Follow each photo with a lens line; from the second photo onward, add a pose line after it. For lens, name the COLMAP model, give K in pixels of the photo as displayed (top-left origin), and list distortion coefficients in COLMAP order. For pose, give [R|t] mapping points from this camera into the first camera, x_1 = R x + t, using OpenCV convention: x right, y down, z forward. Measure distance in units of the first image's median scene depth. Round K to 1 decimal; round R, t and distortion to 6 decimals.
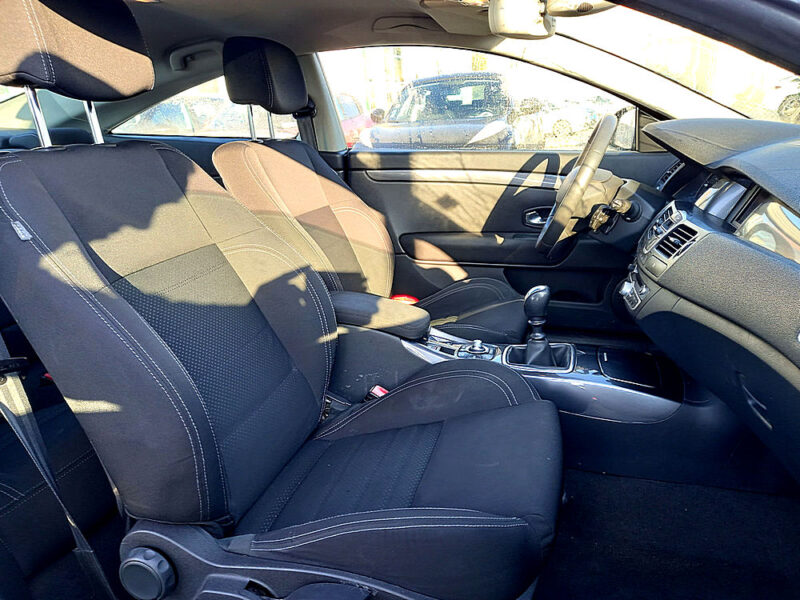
lens RADIAL K [[565.8, 0, 403.7], [0, 565.8, 302.0], [0, 0, 1]] dist [0.046617, -0.028950]
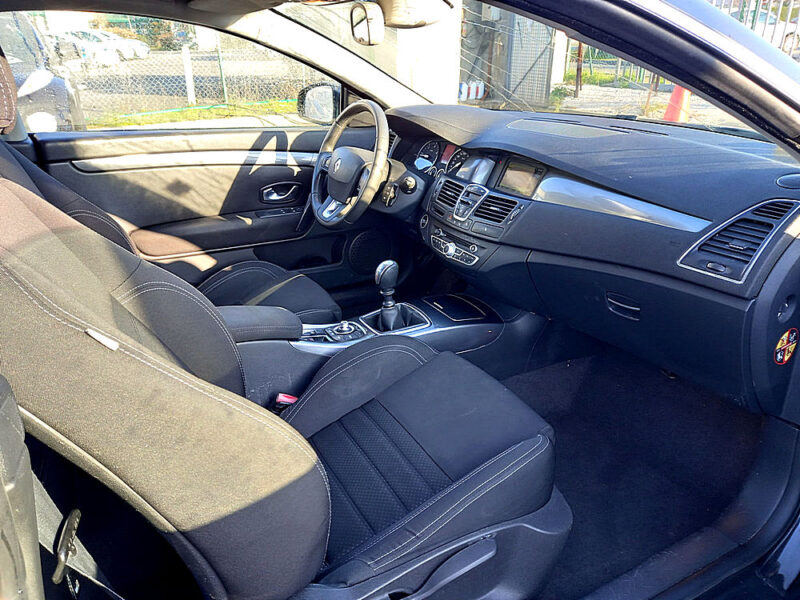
lens RADIAL K [[565.8, 0, 407.8], [0, 565.8, 301.1], [0, 0, 1]] dist [0.046617, -0.028950]
pose [[0.714872, -0.248901, 0.653457, -0.313437], [0.189929, 0.968488, 0.161117, -0.079538], [-0.672968, 0.008932, 0.739618, 0.074060]]
